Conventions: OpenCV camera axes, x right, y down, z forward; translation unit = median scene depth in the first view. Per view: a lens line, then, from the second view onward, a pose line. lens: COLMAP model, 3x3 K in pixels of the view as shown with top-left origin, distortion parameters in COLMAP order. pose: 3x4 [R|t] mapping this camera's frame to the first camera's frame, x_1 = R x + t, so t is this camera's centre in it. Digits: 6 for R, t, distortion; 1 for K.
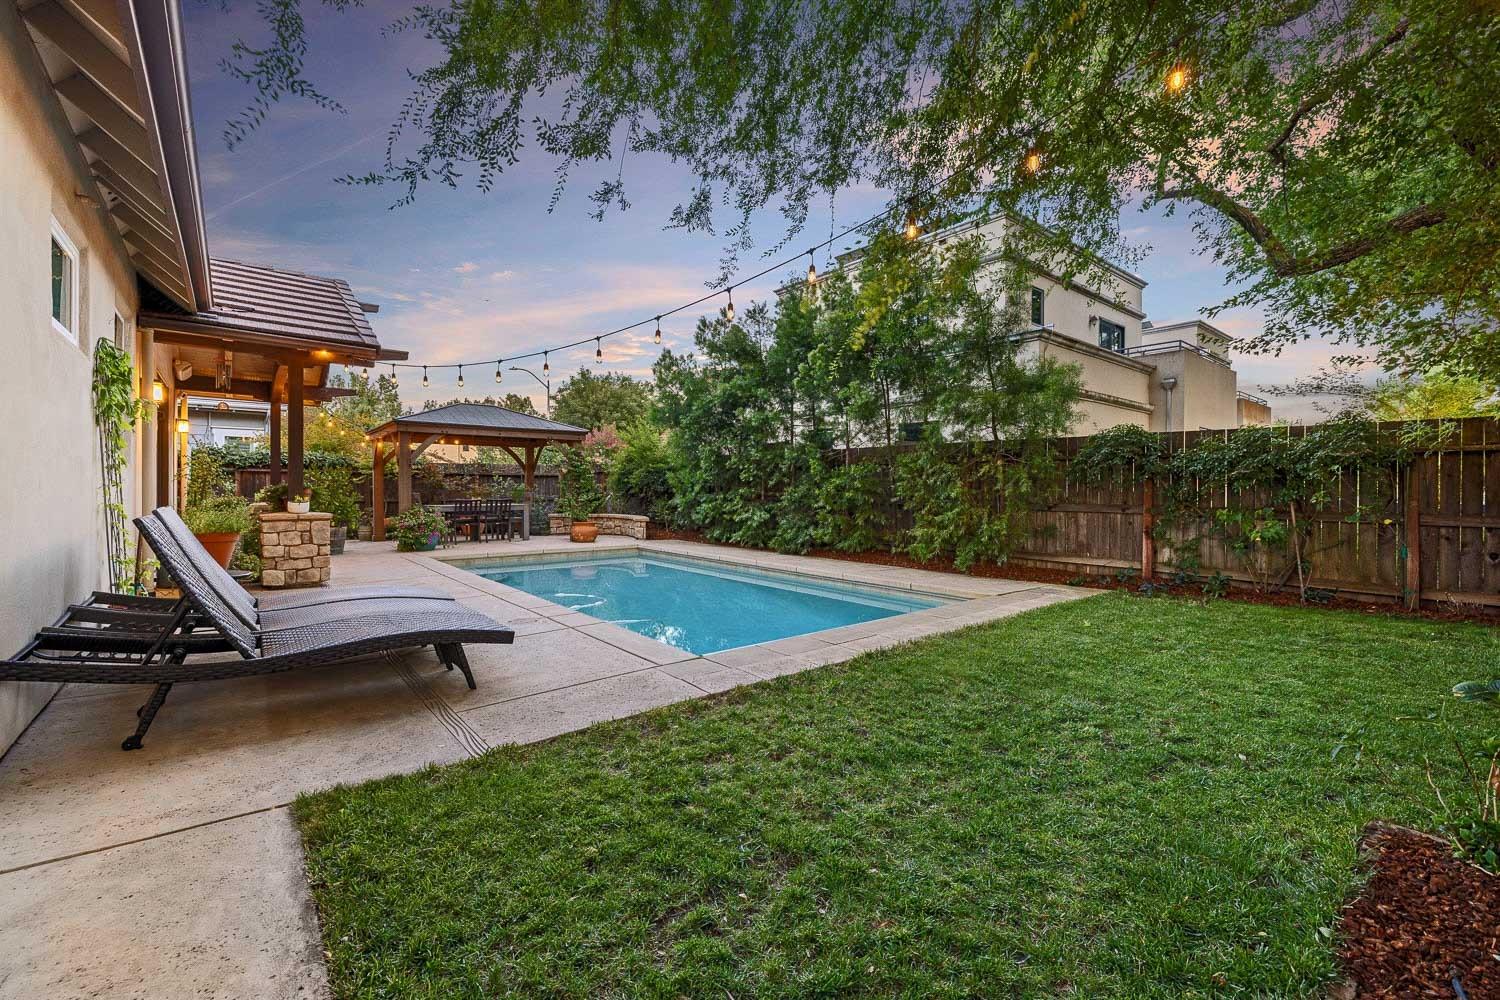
lens RADIAL K [[624.3, 0, 746.5], [0, 624.3, 496.8], [0, 0, 1]] dist [0.000550, 0.000729]
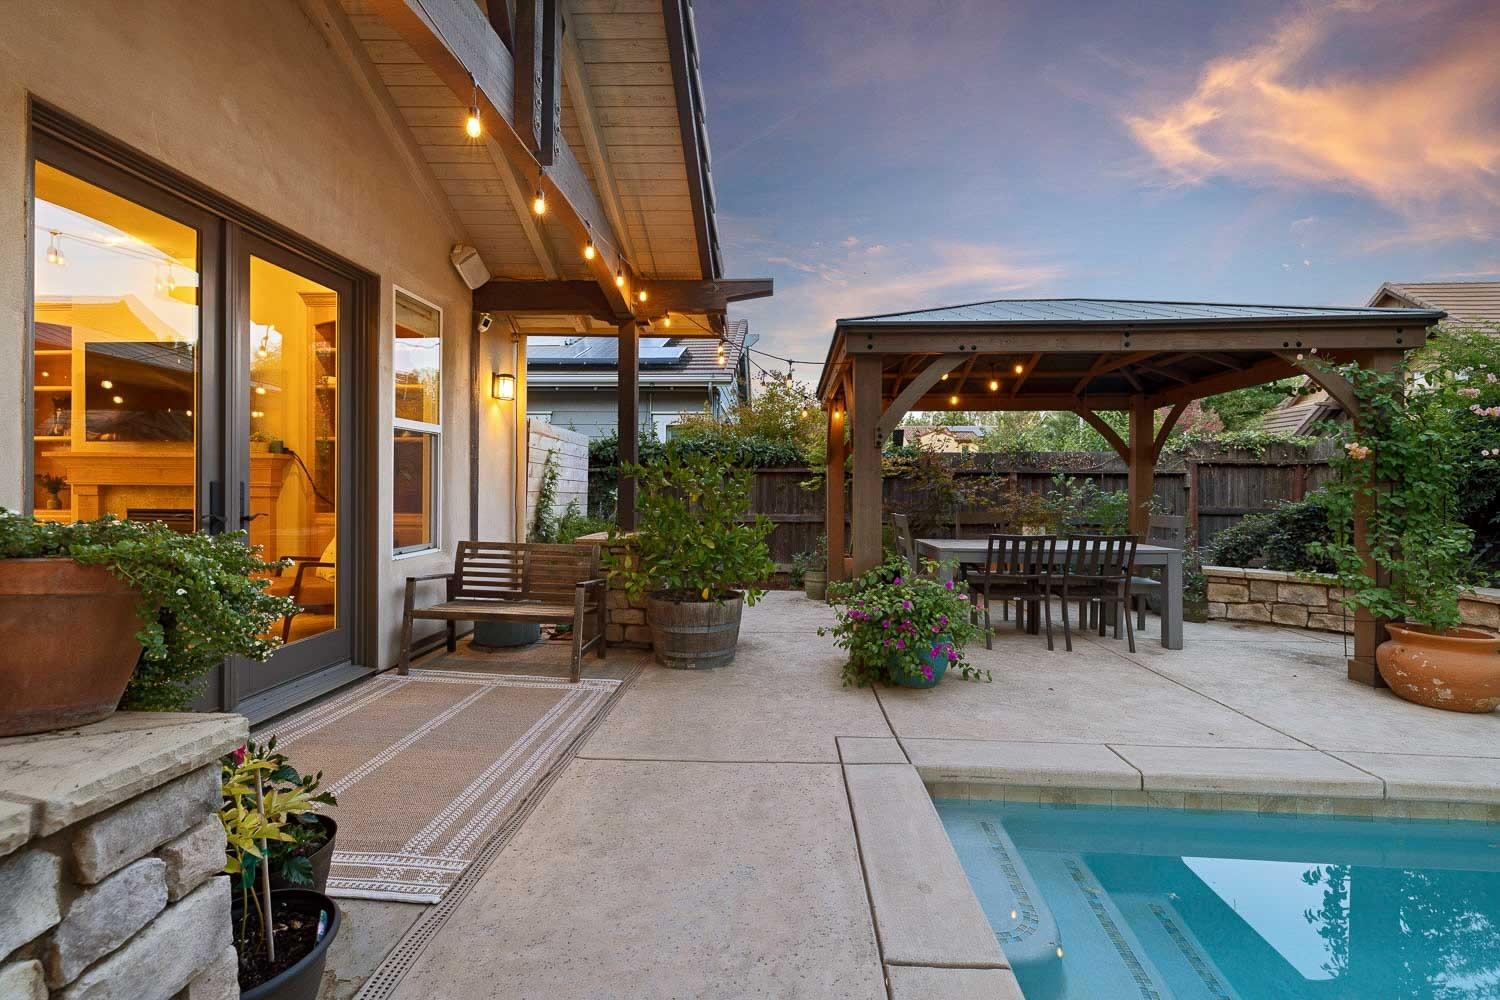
lens RADIAL K [[624.3, 0, 744.9], [0, 624.3, 494.5], [0, 0, 1]] dist [0.000550, 0.000729]
pose [[0.734765, 0.003055, -0.678315, -0.298206], [-0.011949, 0.999893, -0.008440, -0.014121], [0.678216, 0.014307, 0.734723, 0.575594]]
